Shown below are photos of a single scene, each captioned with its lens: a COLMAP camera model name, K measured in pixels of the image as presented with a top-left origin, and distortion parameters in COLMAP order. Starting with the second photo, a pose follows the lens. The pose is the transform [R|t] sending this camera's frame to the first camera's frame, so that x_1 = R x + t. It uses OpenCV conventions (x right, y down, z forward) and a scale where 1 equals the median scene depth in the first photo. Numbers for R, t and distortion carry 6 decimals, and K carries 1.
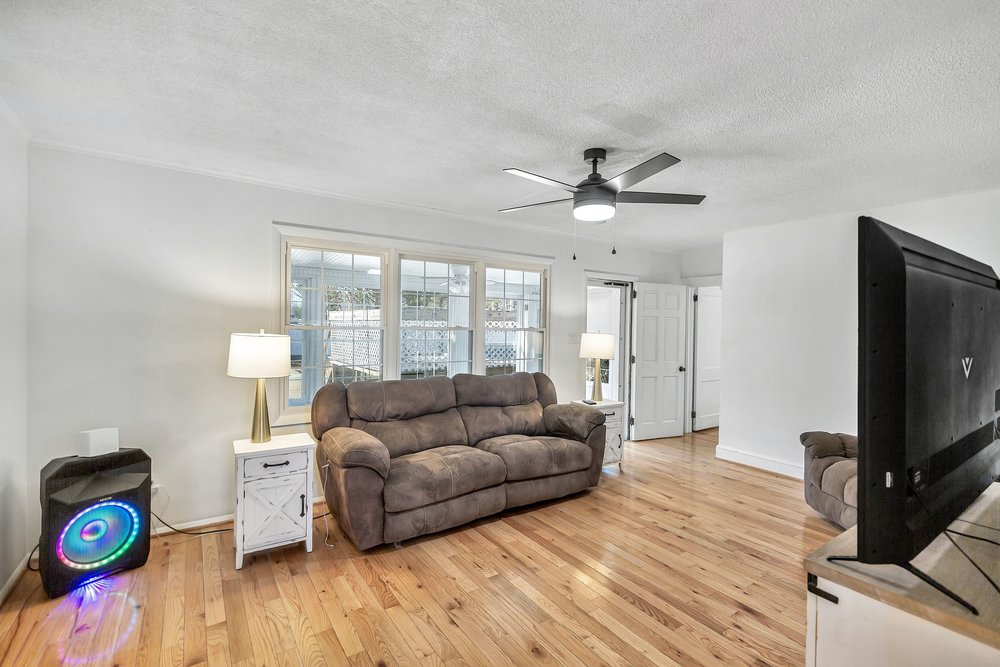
lens RADIAL K [[459.4, 0, 502.7], [0, 459.4, 324.8], [0, 0, 1]] dist [0.003093, -0.000408]
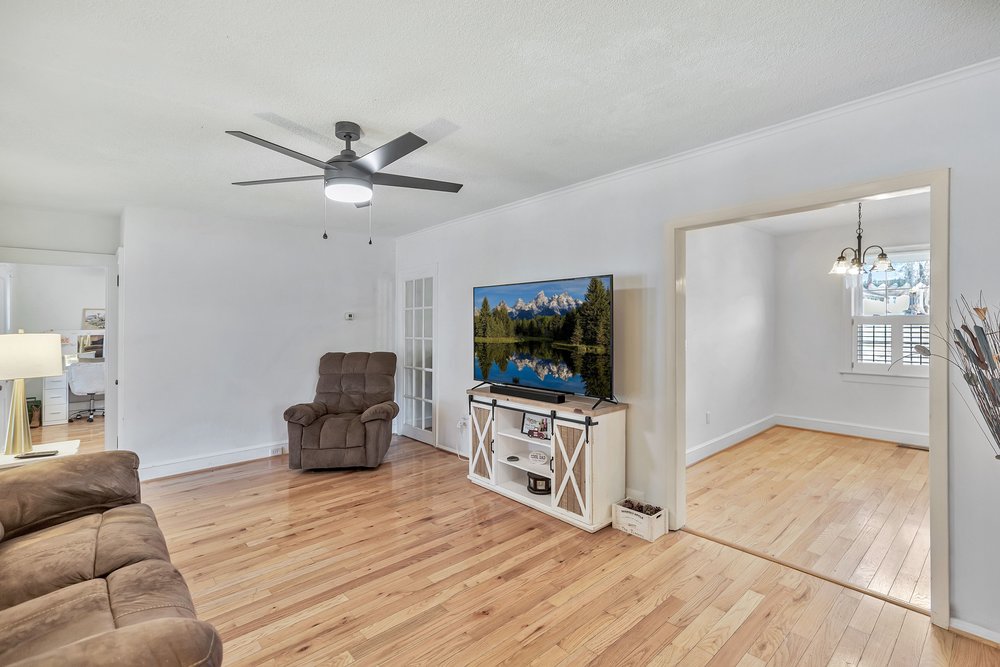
lens RADIAL K [[459.4, 0, 501.0], [0, 459.4, 325.8], [0, 0, 1]] dist [0.003093, -0.000408]
pose [[-0.138177, -0.018021, 0.990244, -0.667758], [0.009979, 0.999758, 0.019587, 0.003791], [-0.990357, 0.012588, -0.137964, 0.737057]]
